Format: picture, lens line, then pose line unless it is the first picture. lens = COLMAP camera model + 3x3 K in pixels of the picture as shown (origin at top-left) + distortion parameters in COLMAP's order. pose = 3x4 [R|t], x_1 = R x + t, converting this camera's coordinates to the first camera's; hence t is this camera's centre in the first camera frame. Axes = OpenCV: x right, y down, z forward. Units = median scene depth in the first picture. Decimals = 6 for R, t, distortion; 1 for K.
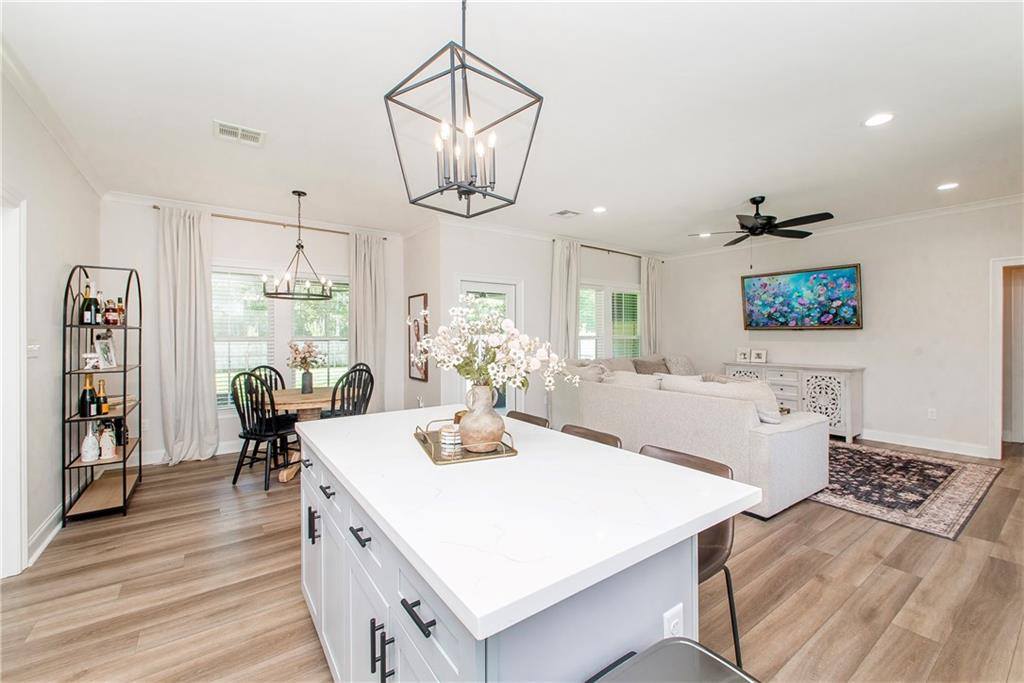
lens RADIAL K [[427.8, 0, 507.0], [0, 427.8, 328.3], [0, 0, 1]] dist [0.000371, -0.002636]
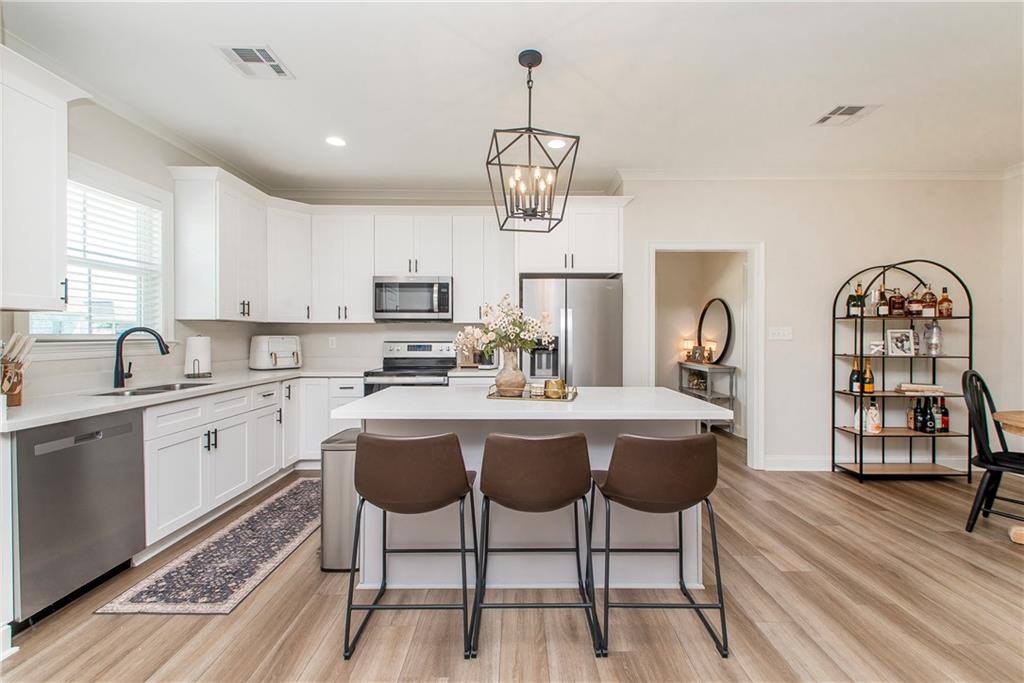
lens RADIAL K [[441.3, 0, 512.0], [0, 441.3, 341.5], [0, 0, 1]] dist [0.000619, 0.000057]
pose [[-0.590664, 0.013298, -0.806808, 0.424498], [0.008517, 0.999911, 0.010246, 0.028542], [0.806872, -0.000819, -0.590725, 0.676929]]
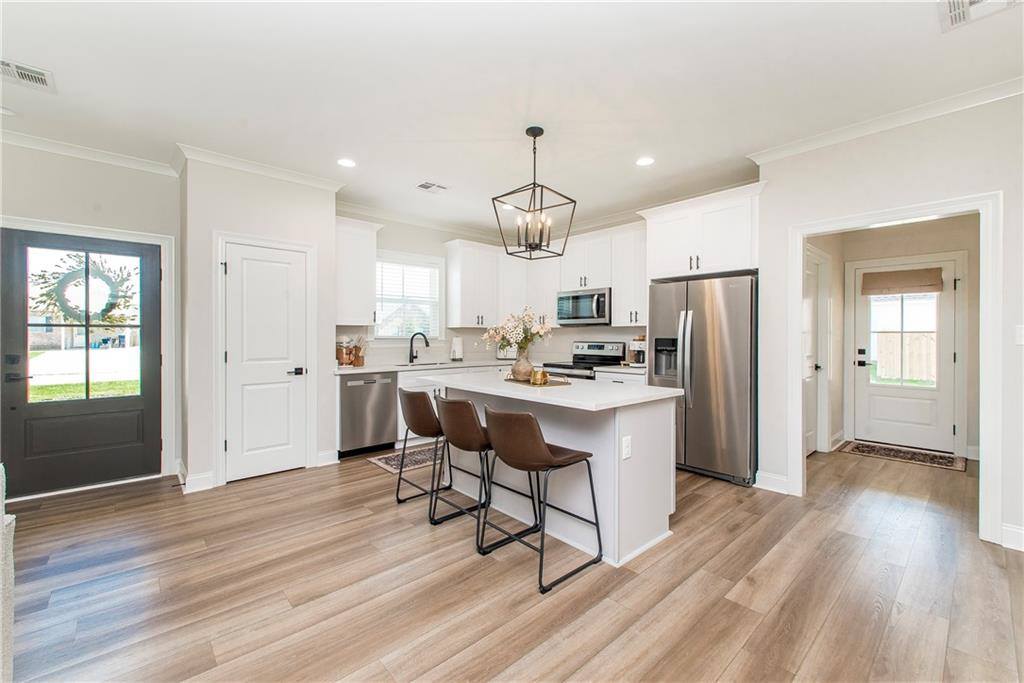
lens RADIAL K [[422.0, 0, 512.0], [0, 422.0, 341.5], [0, 0, 1]] dist [0.018780, -0.000061]
pose [[-0.994814, 0.002644, -0.101675, 0.083987], [0.002297, 0.999991, 0.003535, 0.031239], [0.101684, 0.003283, -0.994811, 1.064142]]
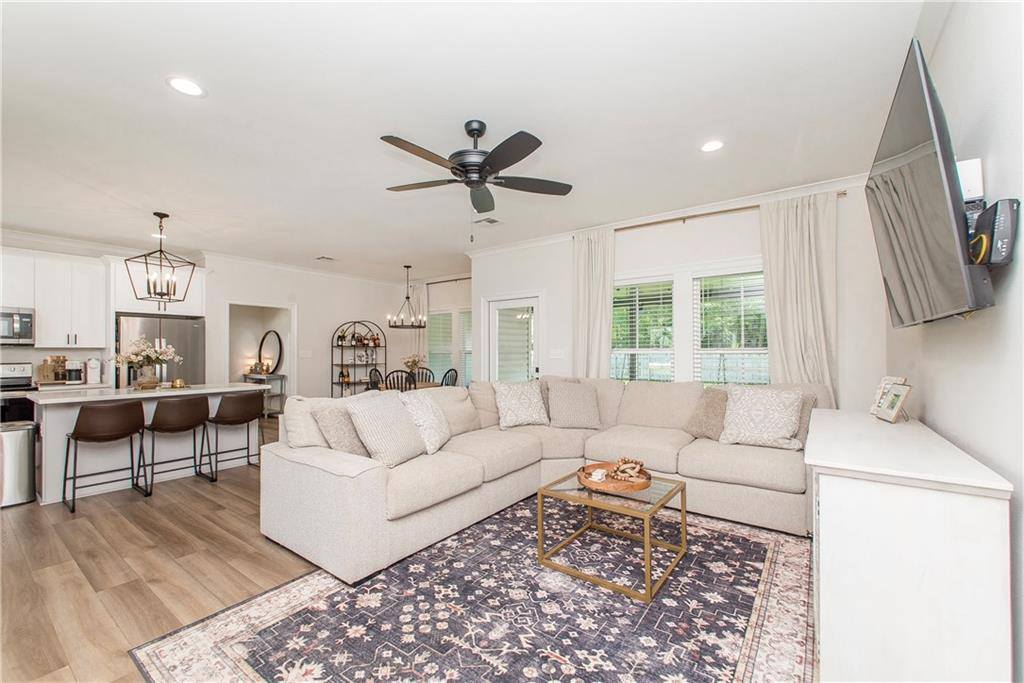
lens RADIAL K [[415.7, 0, 526.5], [0, 415.7, 345.4], [0, 0, 1]] dist [0.001938, -0.003754]
pose [[0.327410, -0.015580, -0.944754, 1.177664], [0.014446, 0.999830, -0.011482, 0.023290], [0.944772, -0.009888, 0.327580, 0.869024]]
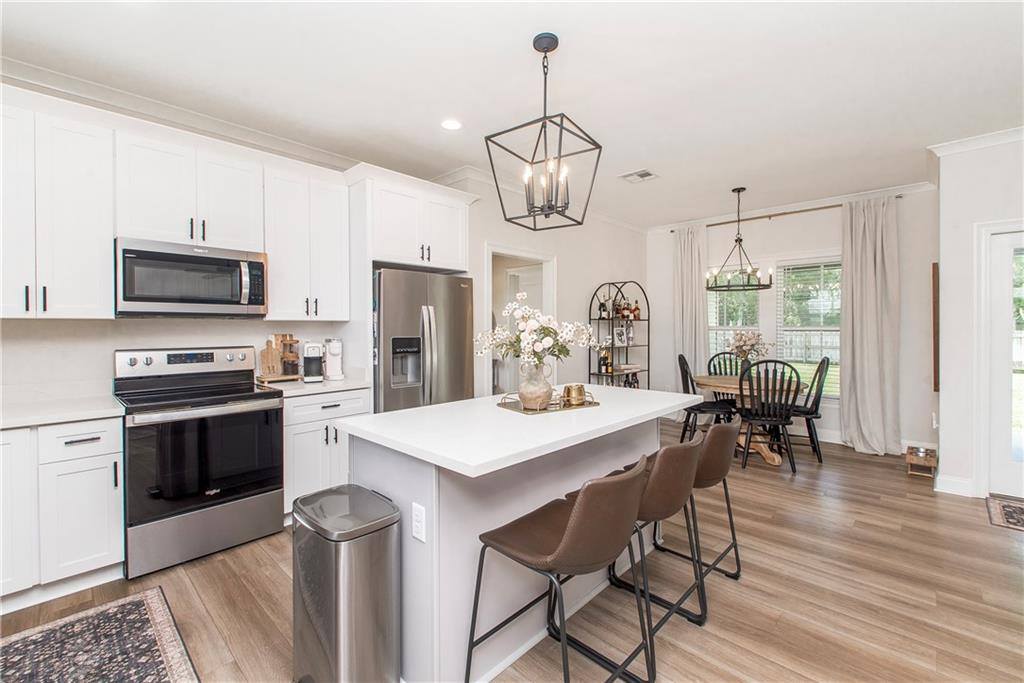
lens RADIAL K [[443.3, 0, 514.9], [0, 443.3, 326.5], [0, 0, 1]] dist [0.001233, 0.000046]
pose [[0.186965, 0.000210, -0.982367, 0.460294], [0.012843, 0.999914, 0.002658, 0.009638], [0.982283, -0.013114, 0.186946, 0.247324]]
